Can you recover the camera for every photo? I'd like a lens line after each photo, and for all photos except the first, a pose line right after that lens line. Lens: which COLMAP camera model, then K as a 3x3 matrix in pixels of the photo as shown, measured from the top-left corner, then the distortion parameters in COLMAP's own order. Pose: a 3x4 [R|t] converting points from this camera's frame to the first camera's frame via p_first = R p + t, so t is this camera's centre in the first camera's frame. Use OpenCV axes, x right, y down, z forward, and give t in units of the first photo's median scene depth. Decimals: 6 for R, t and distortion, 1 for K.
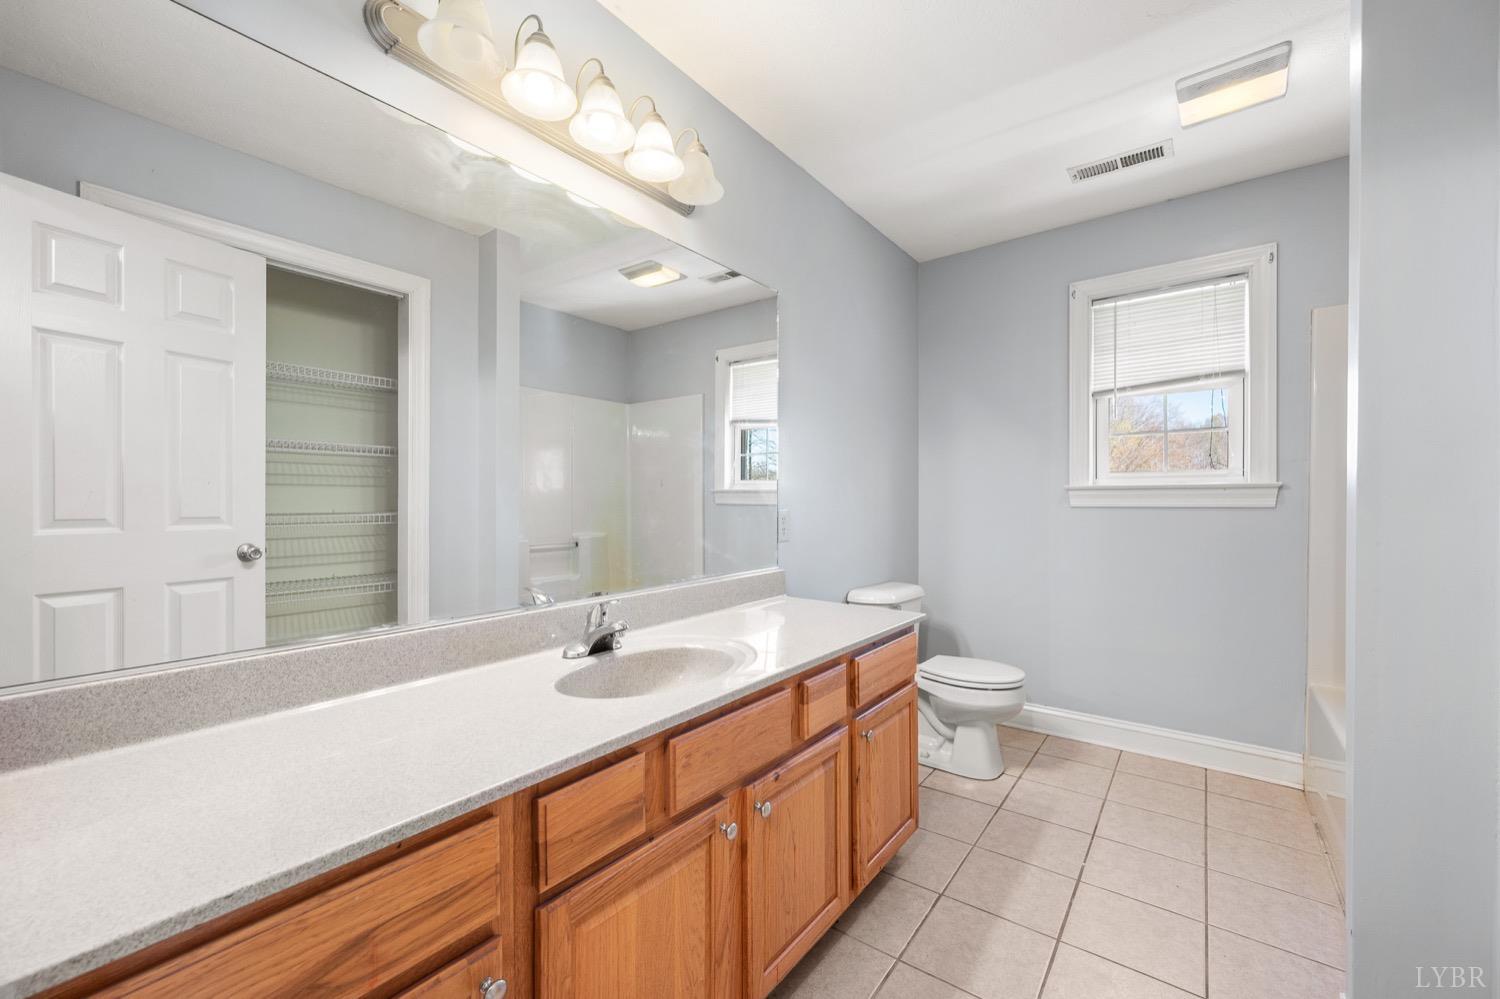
lens RADIAL K [[595.4, 0, 762.0], [0, 595.4, 503.3], [0, 0, 1]] dist [-0.000318, 0.000643]
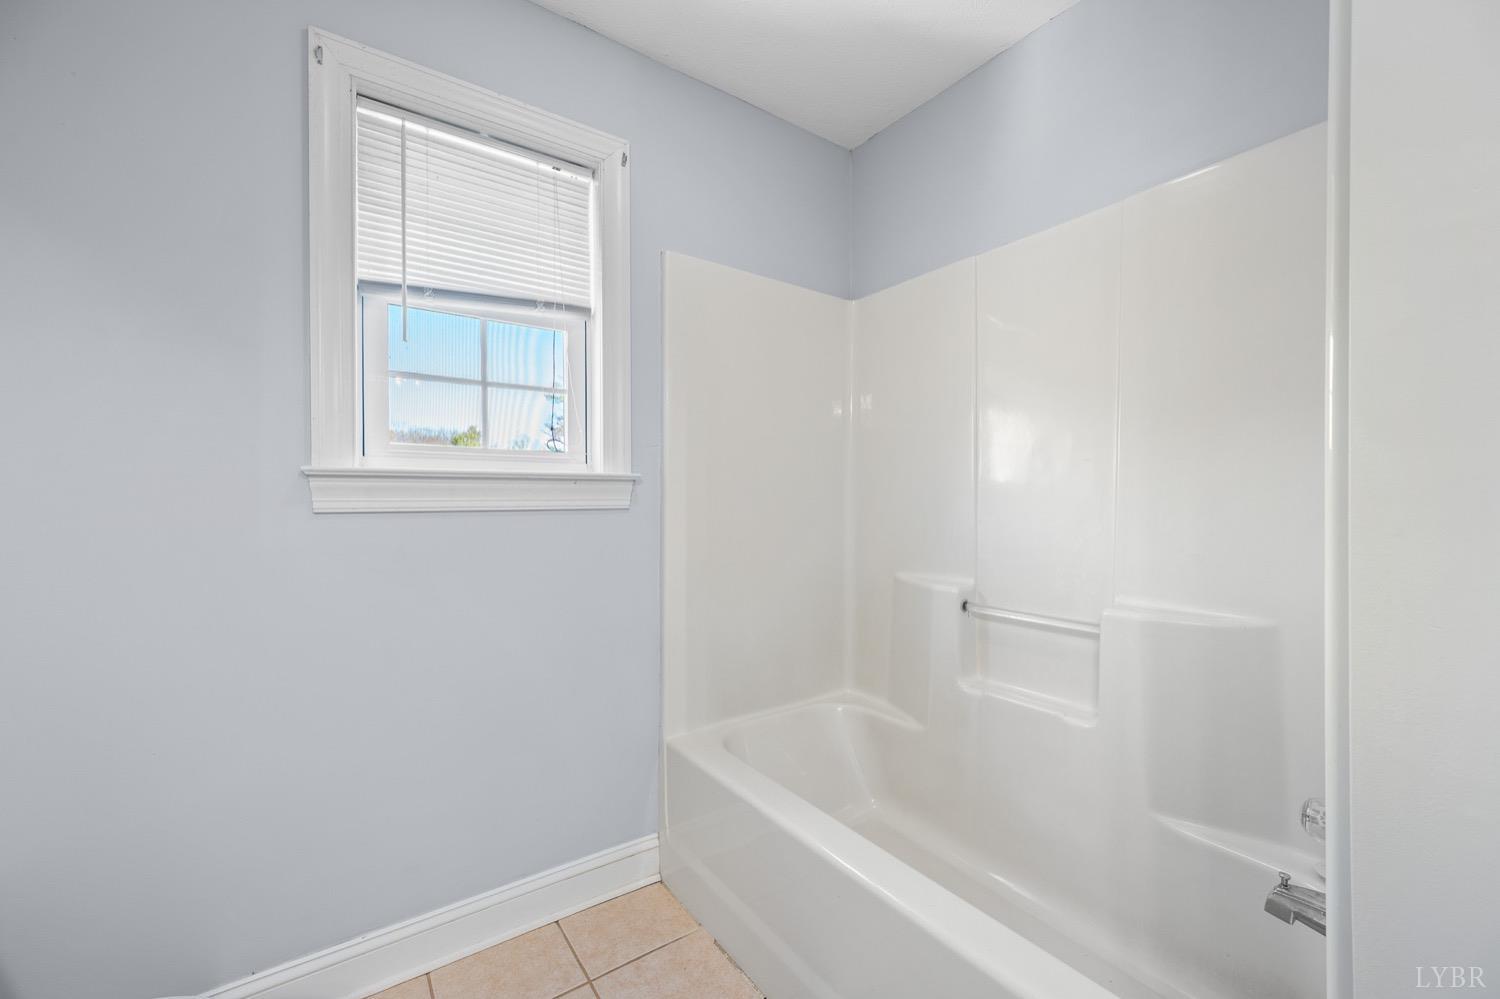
lens RADIAL K [[595.4, 0, 744.0], [0, 595.4, 500.2], [0, 0, 1]] dist [-0.000318, 0.000643]
pose [[0.319745, -0.009360, 0.947457, 0.166591], [-0.002206, 0.999941, 0.010623, -0.007955], [-0.947501, -0.005487, 0.319705, 0.481485]]
